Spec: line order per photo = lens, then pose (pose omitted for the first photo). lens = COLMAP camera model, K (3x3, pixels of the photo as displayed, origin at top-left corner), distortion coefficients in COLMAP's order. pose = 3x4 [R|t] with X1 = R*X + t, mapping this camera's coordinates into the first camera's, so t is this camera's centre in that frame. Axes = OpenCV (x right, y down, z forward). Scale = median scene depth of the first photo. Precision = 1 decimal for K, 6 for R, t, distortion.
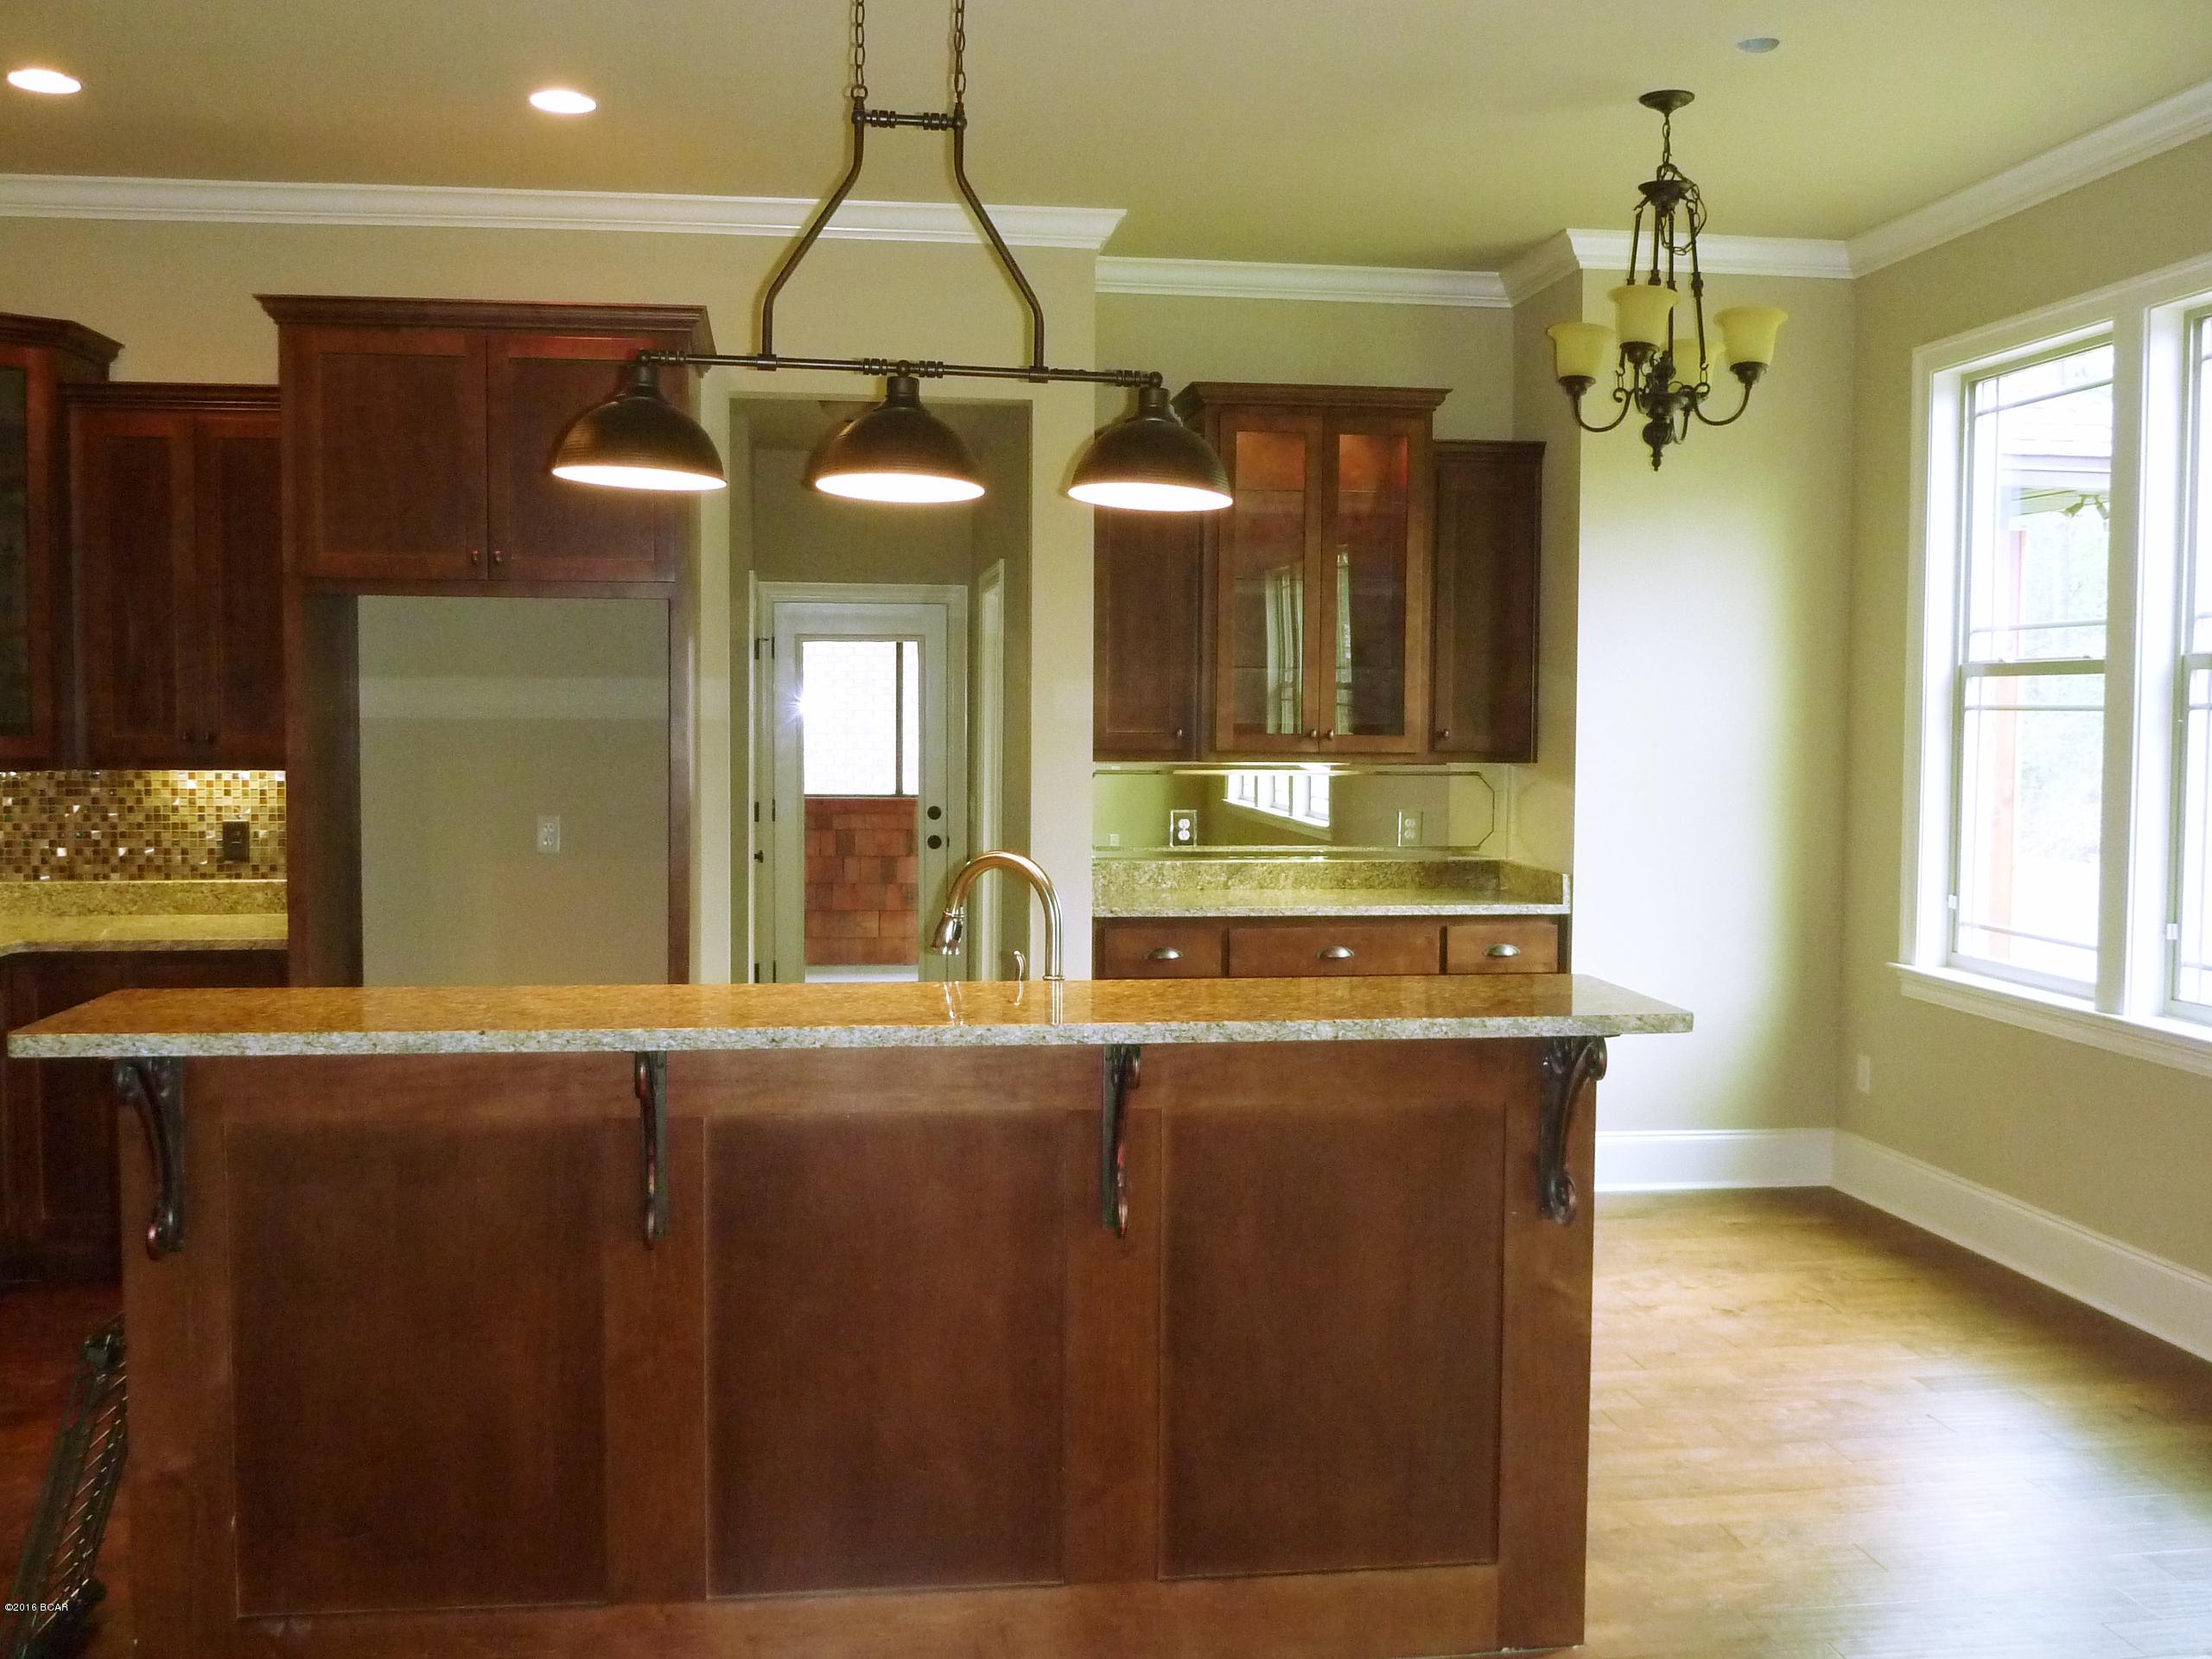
lens RADIAL K [[2016.5, 0, 1106.0], [0, 2016.5, 829.5], [0, 0, 1]] dist [-0.026364, -0.021843]
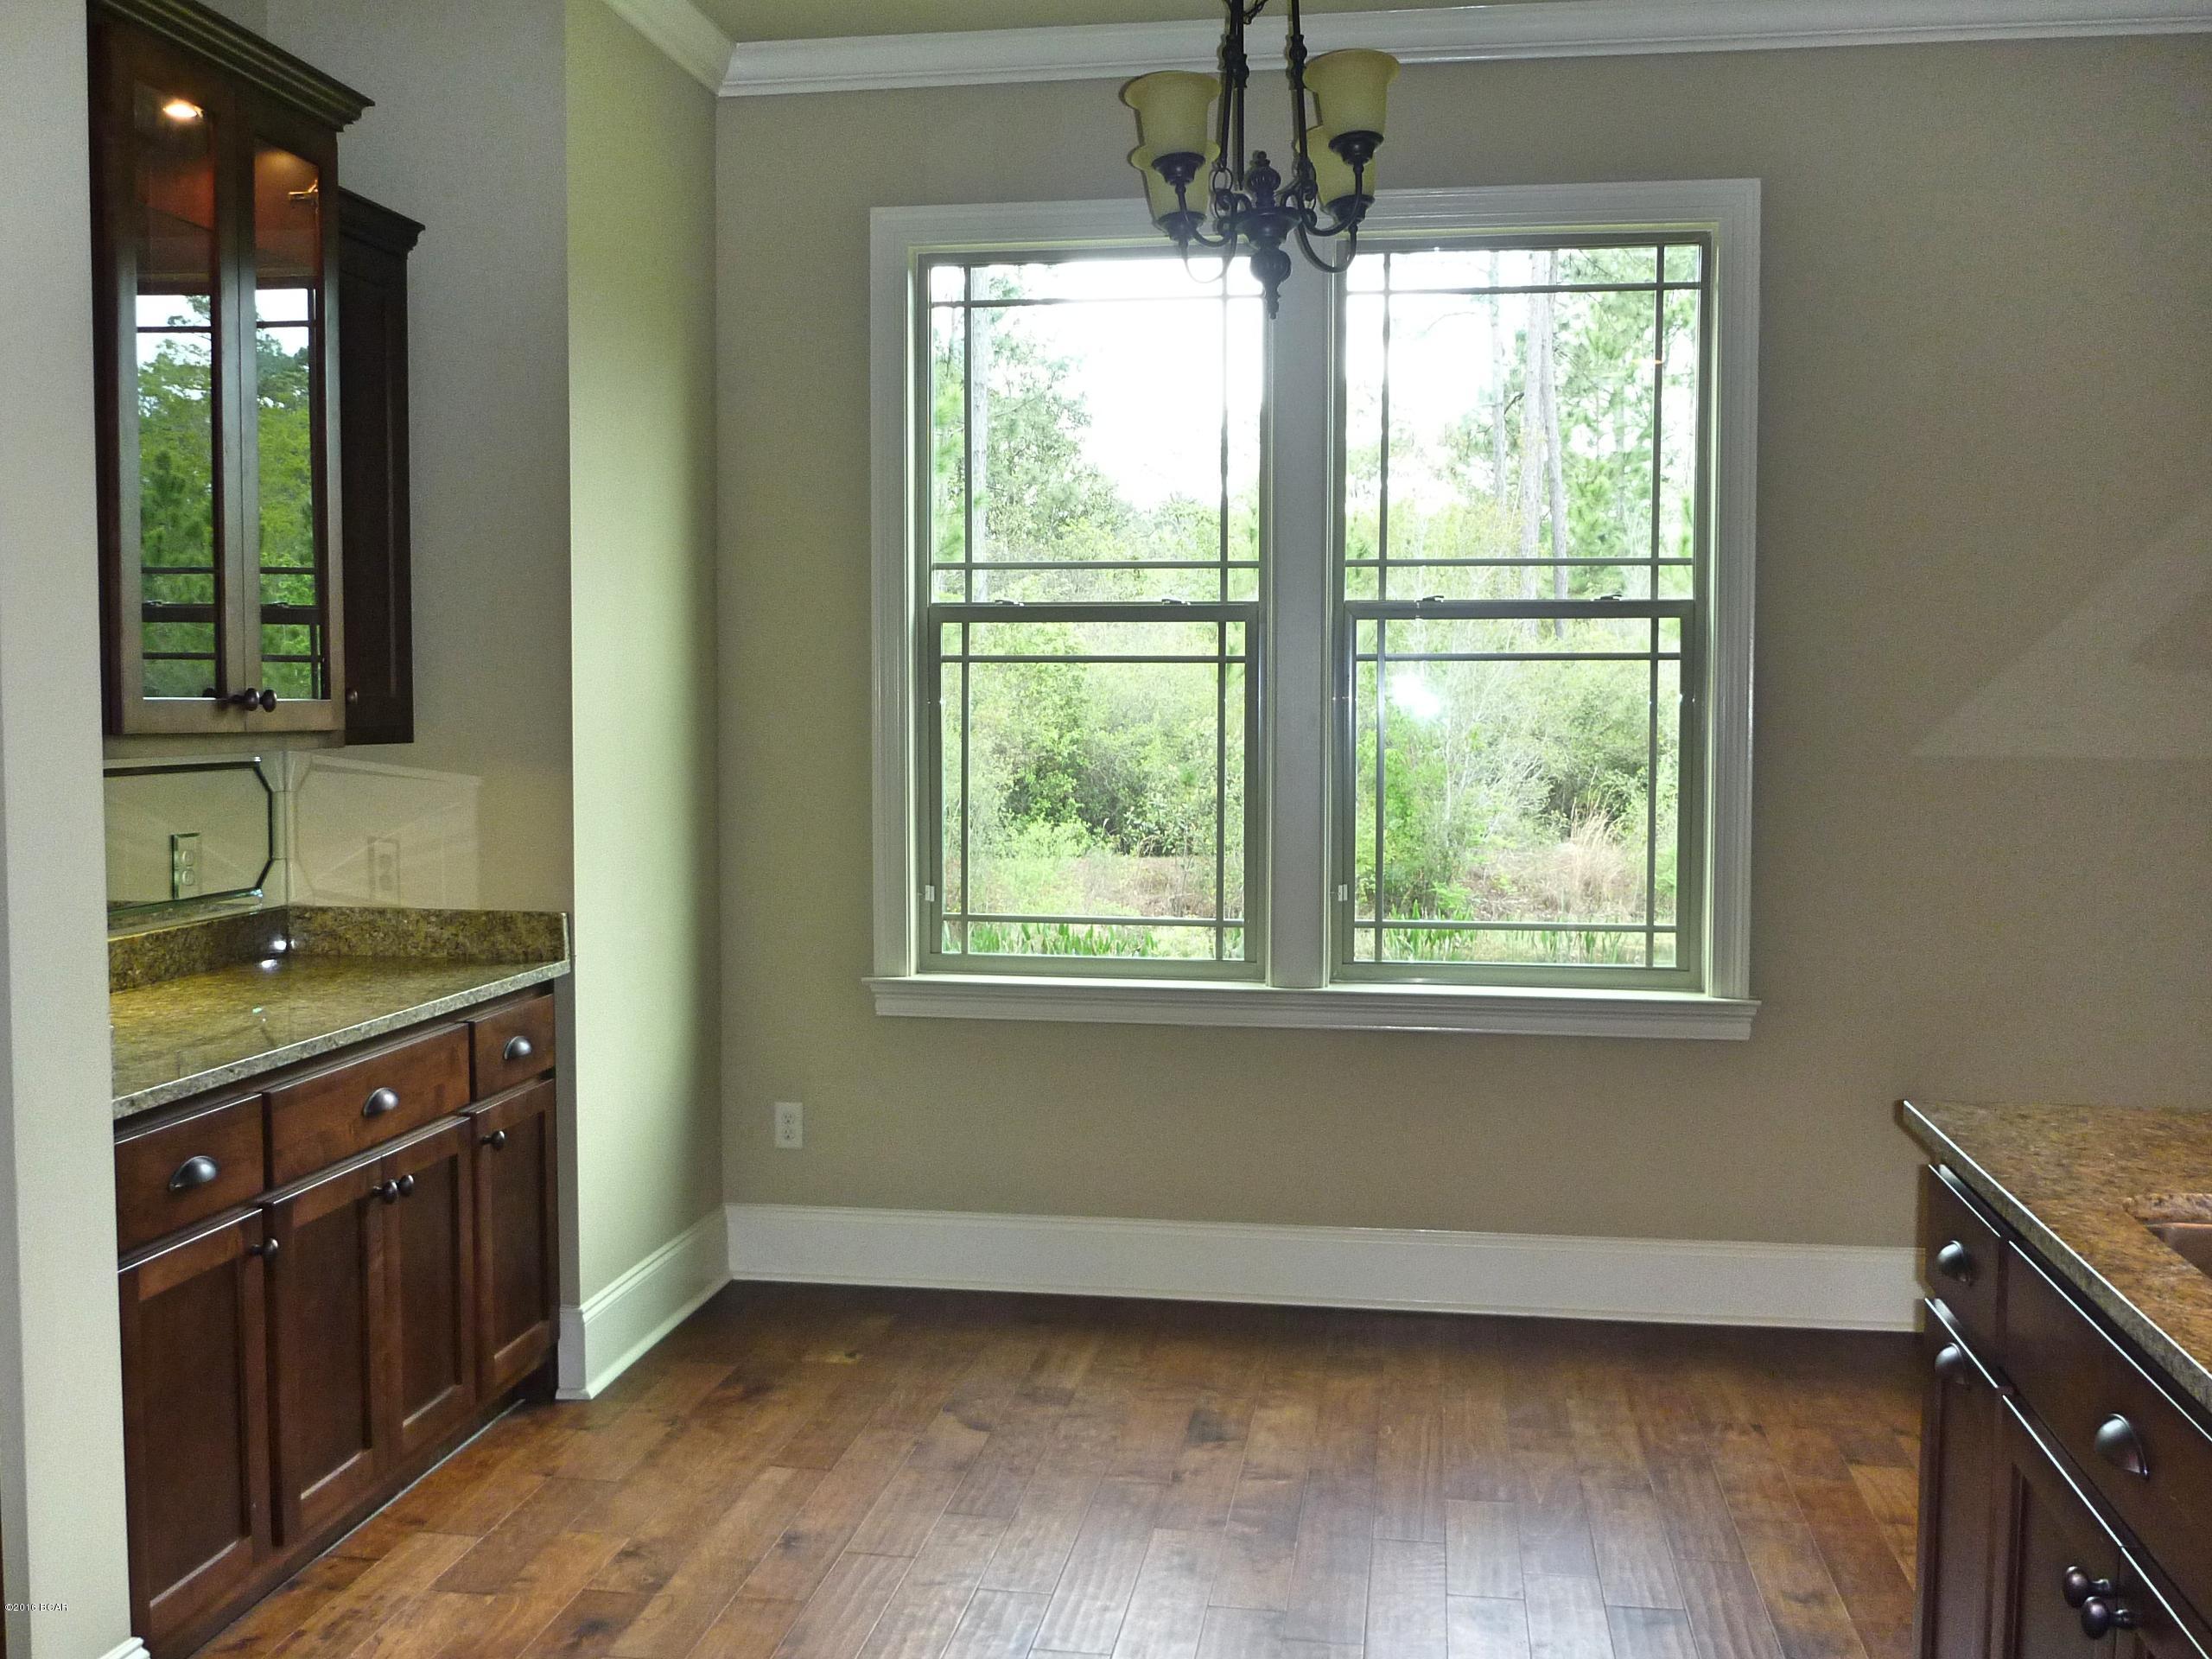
lens RADIAL K [[2016.5, 0, 1106.0], [0, 2016.5, 829.5], [0, 0, 1]] dist [-0.026364, -0.021843]
pose [[0.298903, -0.069645, 0.951739, -0.367189], [0.055380, 0.996918, 0.055558, -0.034301], [-0.952675, 0.036101, 0.301838, 0.714073]]
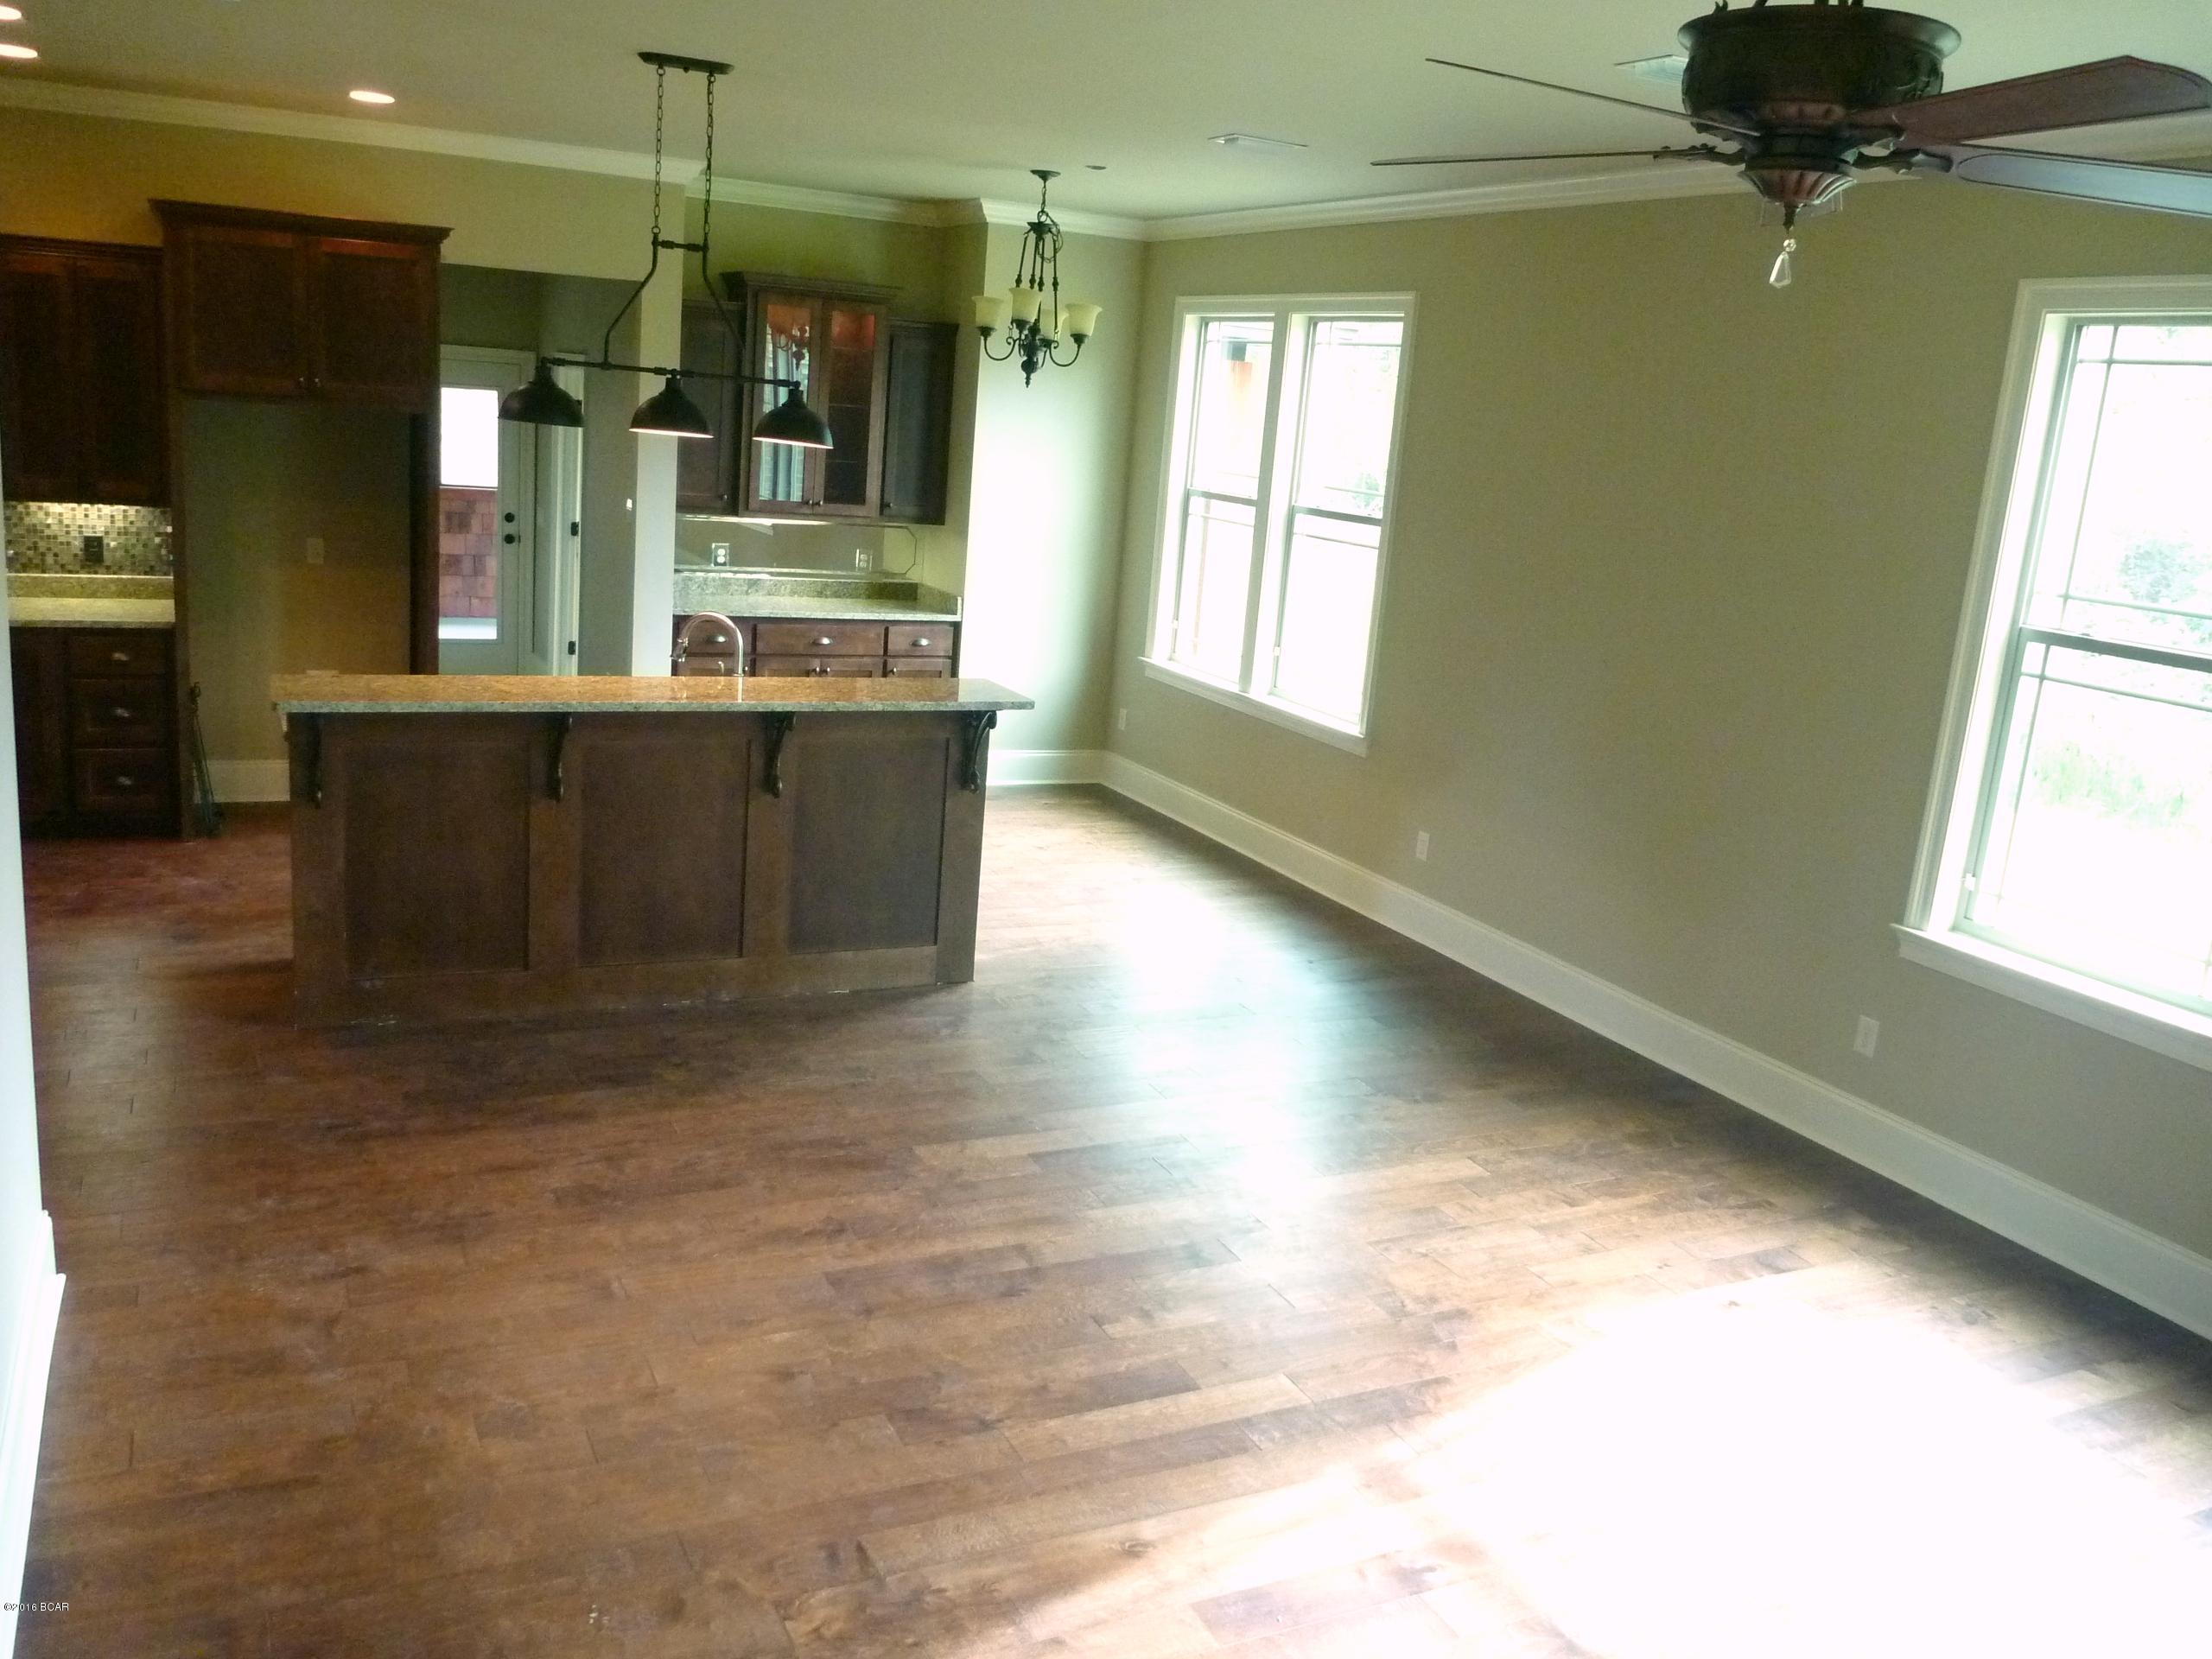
lens RADIAL K [[1788.2, 0, 1106.0], [0, 1788.2, 829.5], [0, 0, 1]] dist [-0.037291, -0.004327]
pose [[0.945295, -0.004206, 0.326189, -0.153658], [-0.059345, 0.981015, 0.184630, -0.076024], [-0.320773, -0.193888, 0.927099, -0.488740]]
